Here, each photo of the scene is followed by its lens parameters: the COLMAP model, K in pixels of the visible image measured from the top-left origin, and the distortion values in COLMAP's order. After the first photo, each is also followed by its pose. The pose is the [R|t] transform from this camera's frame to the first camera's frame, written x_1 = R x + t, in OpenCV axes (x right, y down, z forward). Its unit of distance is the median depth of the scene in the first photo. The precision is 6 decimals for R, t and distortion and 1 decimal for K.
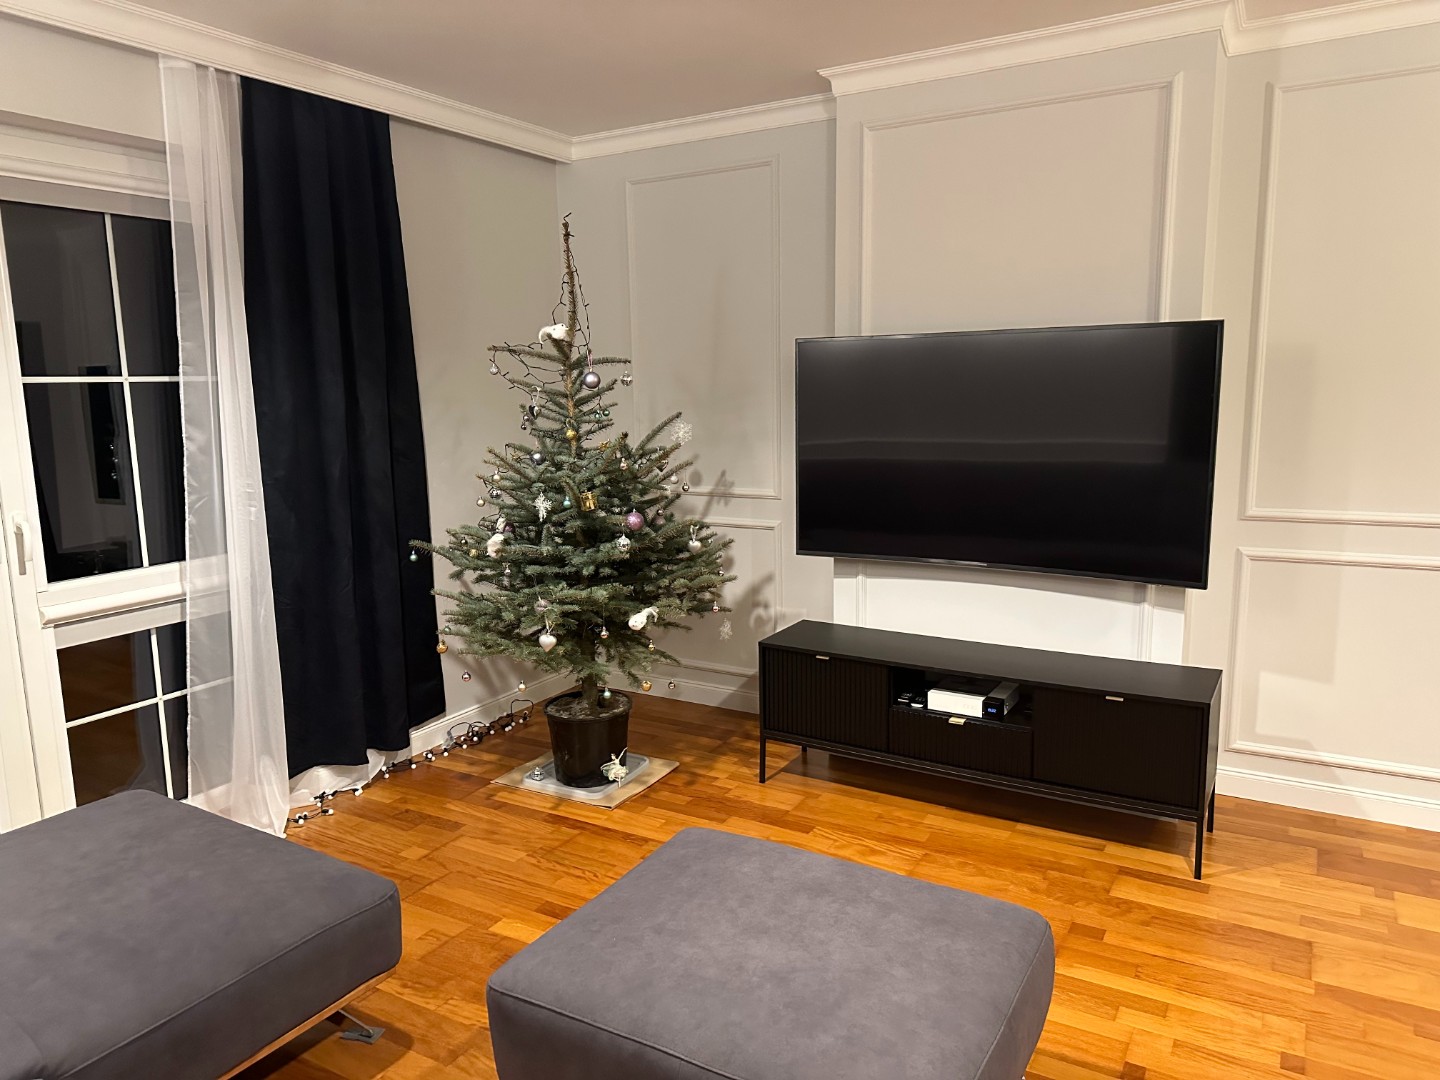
lens RADIAL K [[1015.1, 0, 721.6], [0, 1015.1, 533.1], [0, 0, 1]] dist [0.026584, -0.004573]
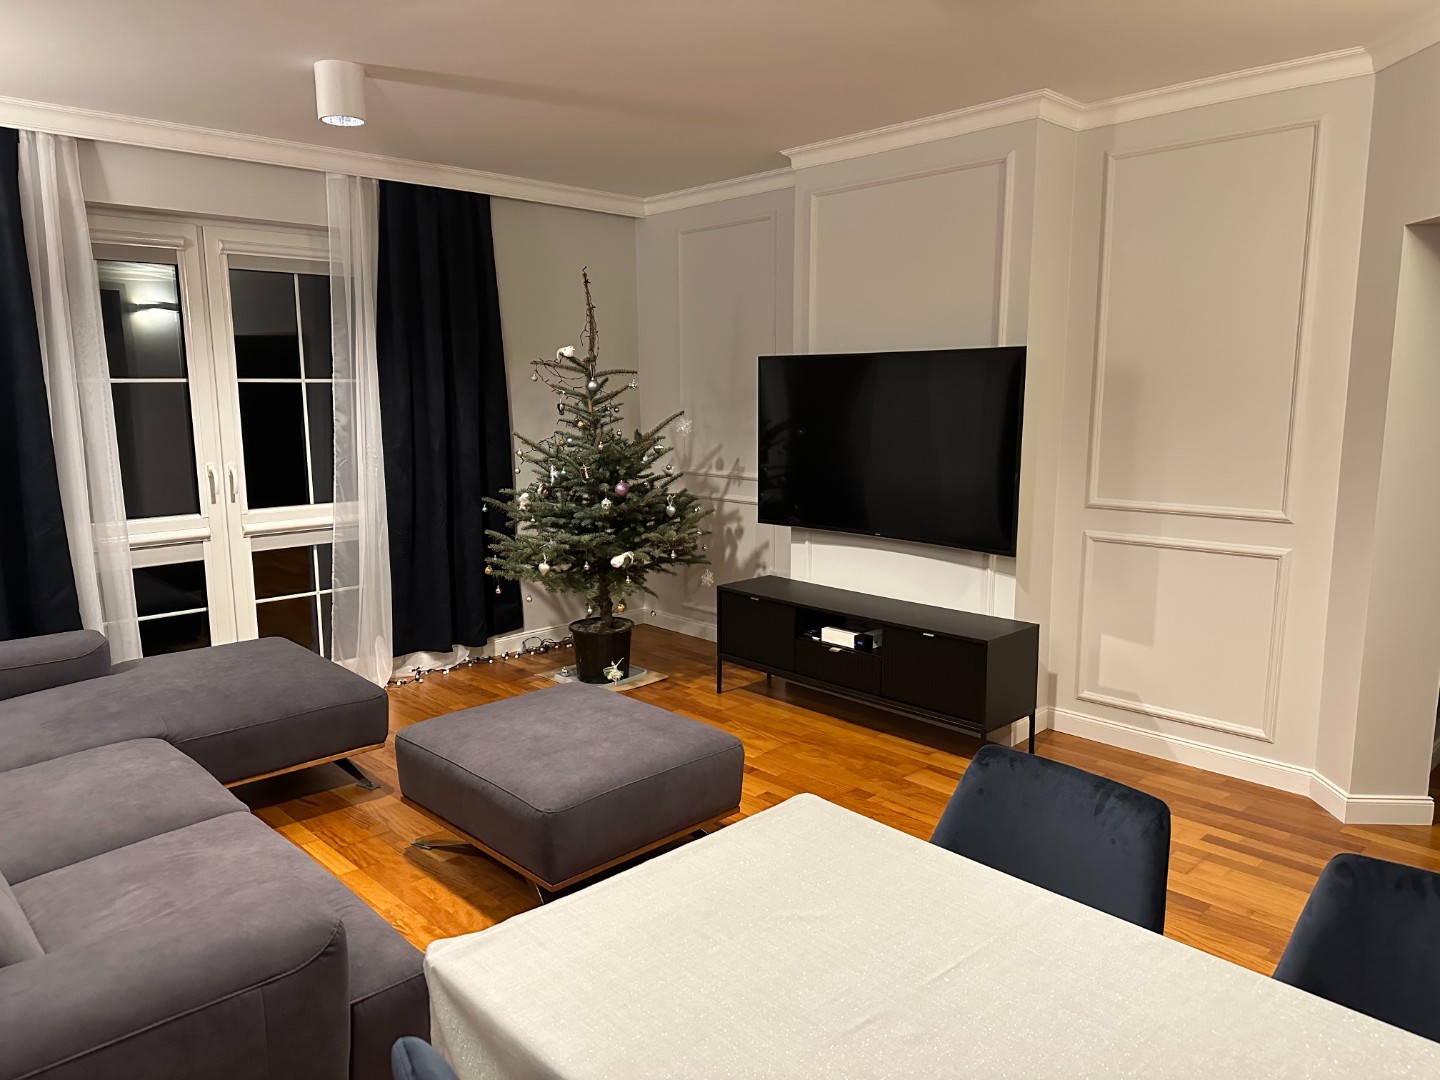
lens RADIAL K [[1014.5, 0, 720.0], [0, 1014.5, 540.0], [0, 0, 1]] dist [0.059088, -0.002408]
pose [[0.961747, 0.054646, -0.268433, 0.415374], [-0.053959, 0.998494, 0.009943, 0.036648], [0.268572, 0.004922, 0.963247, -0.292717]]
